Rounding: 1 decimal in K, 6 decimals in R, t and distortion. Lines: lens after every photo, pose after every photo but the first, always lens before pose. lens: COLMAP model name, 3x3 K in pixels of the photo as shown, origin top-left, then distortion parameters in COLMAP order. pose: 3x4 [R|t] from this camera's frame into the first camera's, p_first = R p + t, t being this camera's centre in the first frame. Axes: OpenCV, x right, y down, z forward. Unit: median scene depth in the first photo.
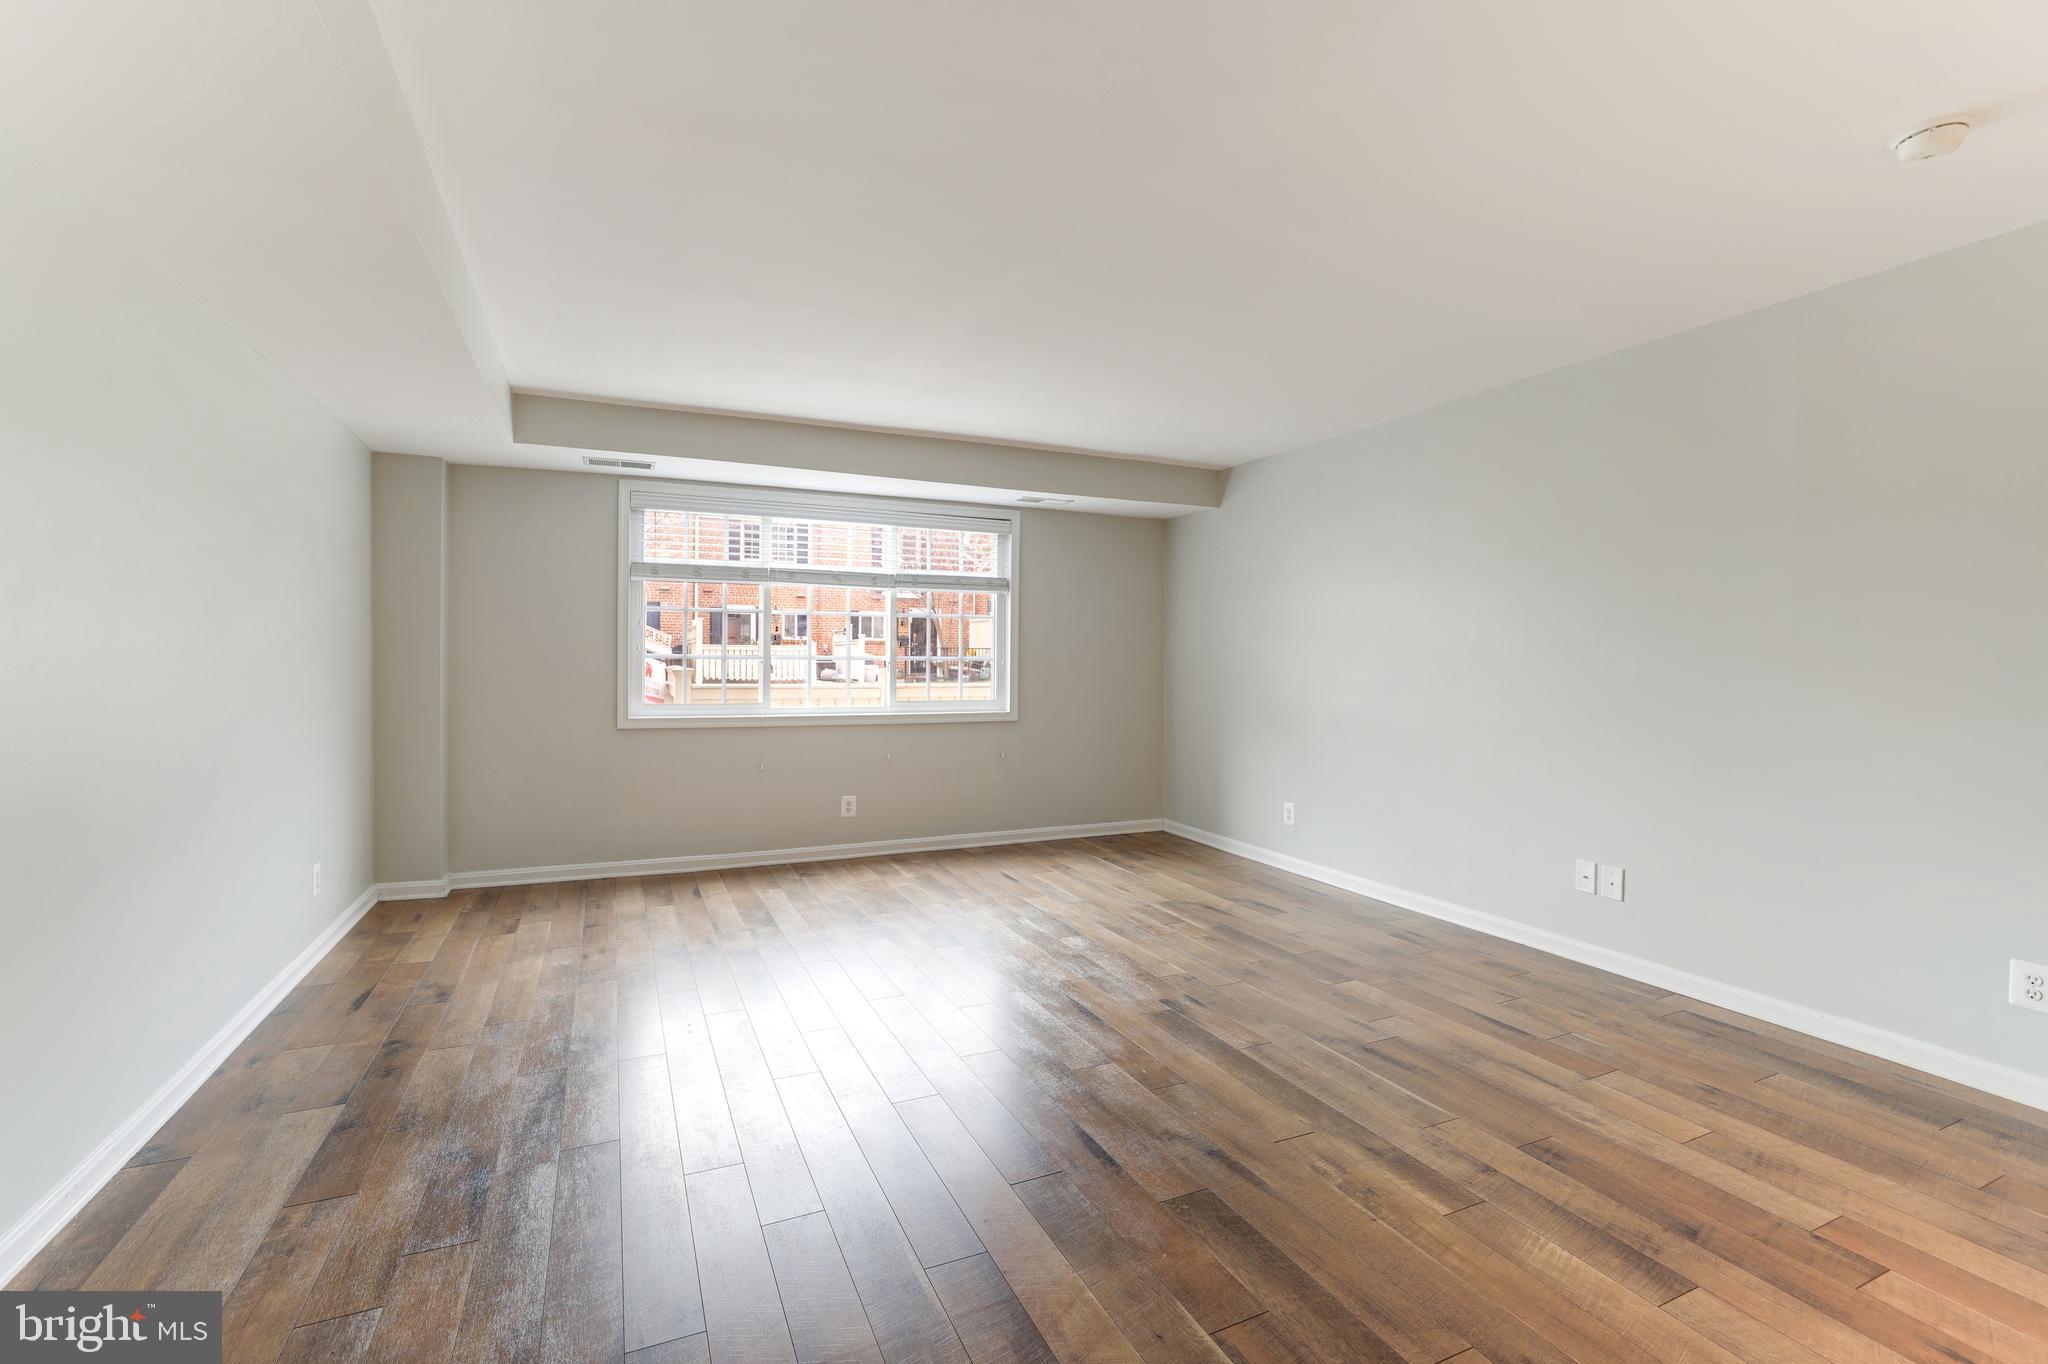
lens RADIAL K [[891.6, 0, 1006.8], [0, 891.6, 664.0], [0, 0, 1]] dist [-0.050795, 0.020785]
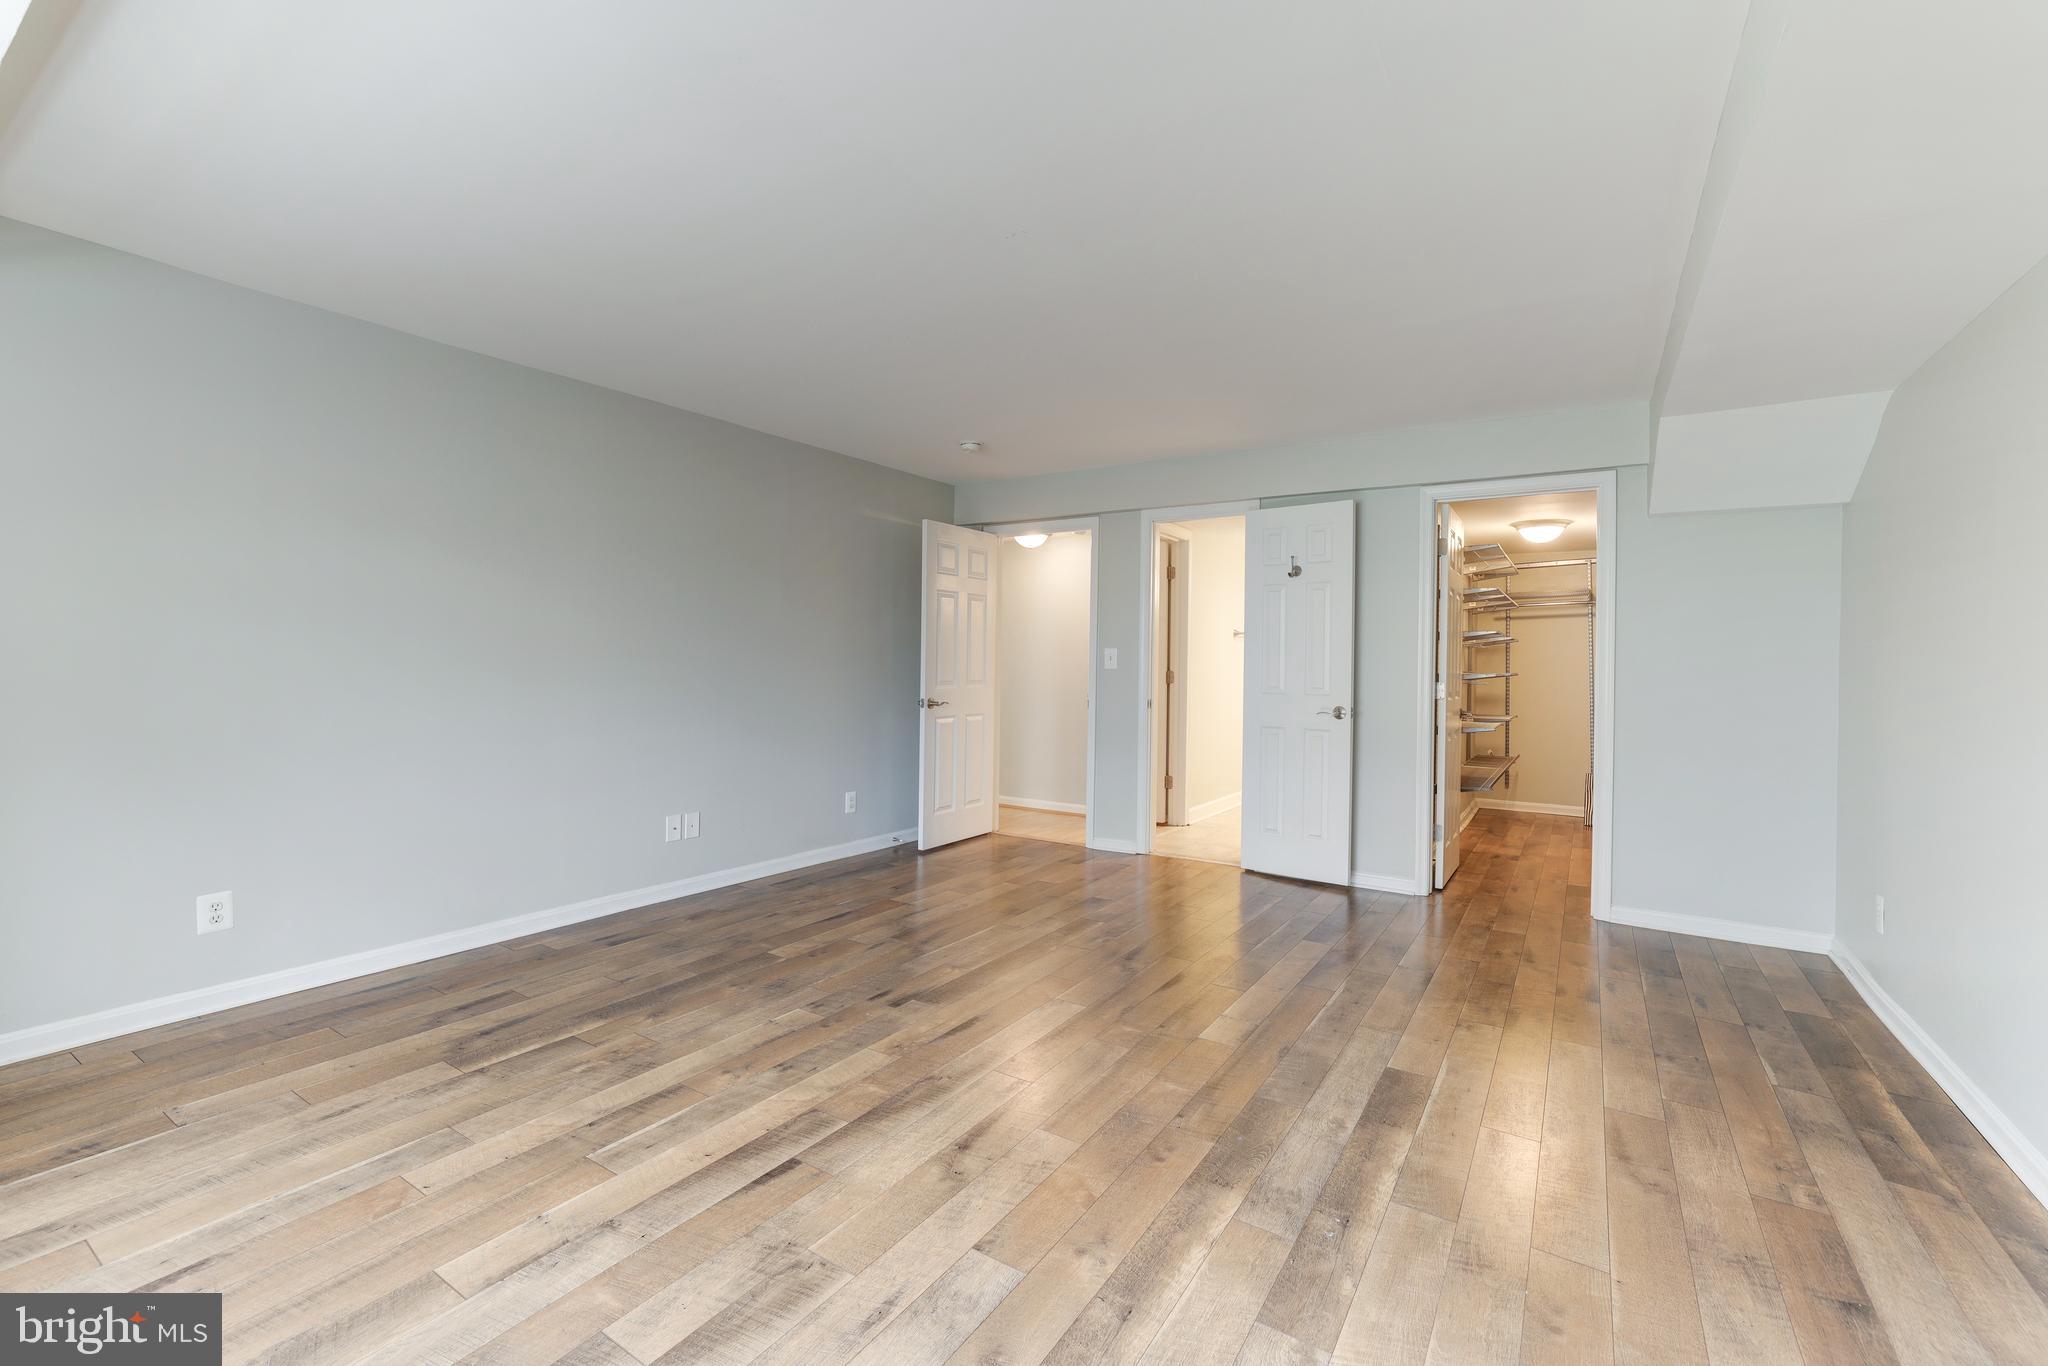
lens RADIAL K [[891.6, 0, 1006.8], [0, 891.6, 665.0], [0, 0, 1]] dist [-0.050795, 0.020785]
pose [[-0.534089, -0.018554, 0.845225, -0.524737], [-0.012362, 0.999824, 0.014136, -0.007742], [-0.845338, -0.002899, -0.534224, 1.050244]]
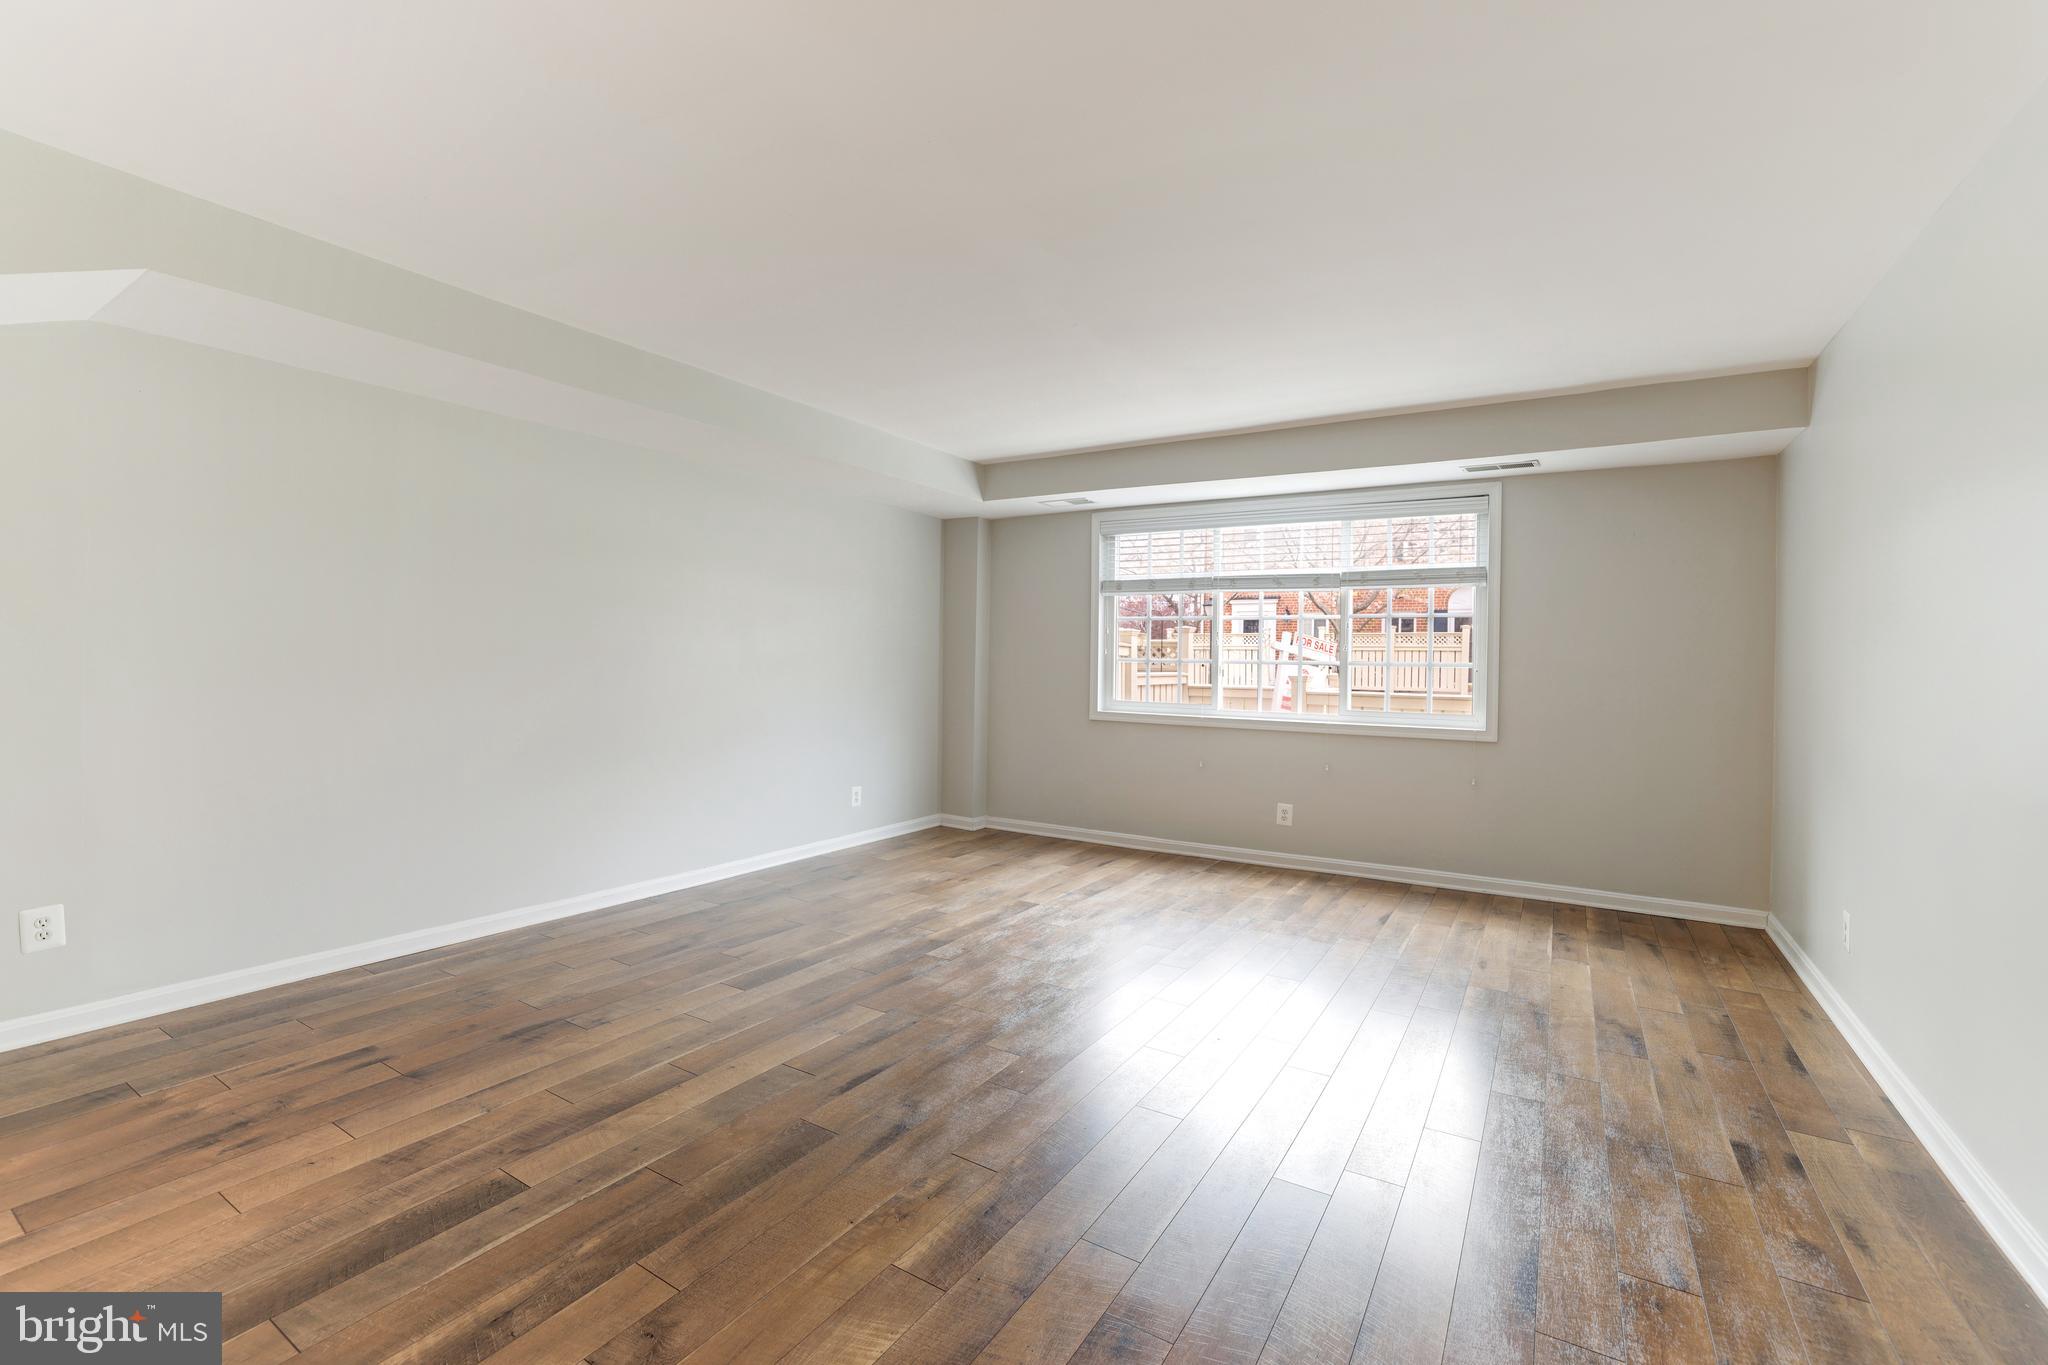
lens RADIAL K [[891.6, 0, 1006.8], [0, 891.6, 664.5], [0, 0, 1]] dist [-0.050795, 0.020785]
pose [[0.551170, 0.006930, -0.834364, 0.589818], [-0.017682, 0.999838, -0.003376, 0.005081], [0.834206, 0.016614, 0.551203, 0.262310]]
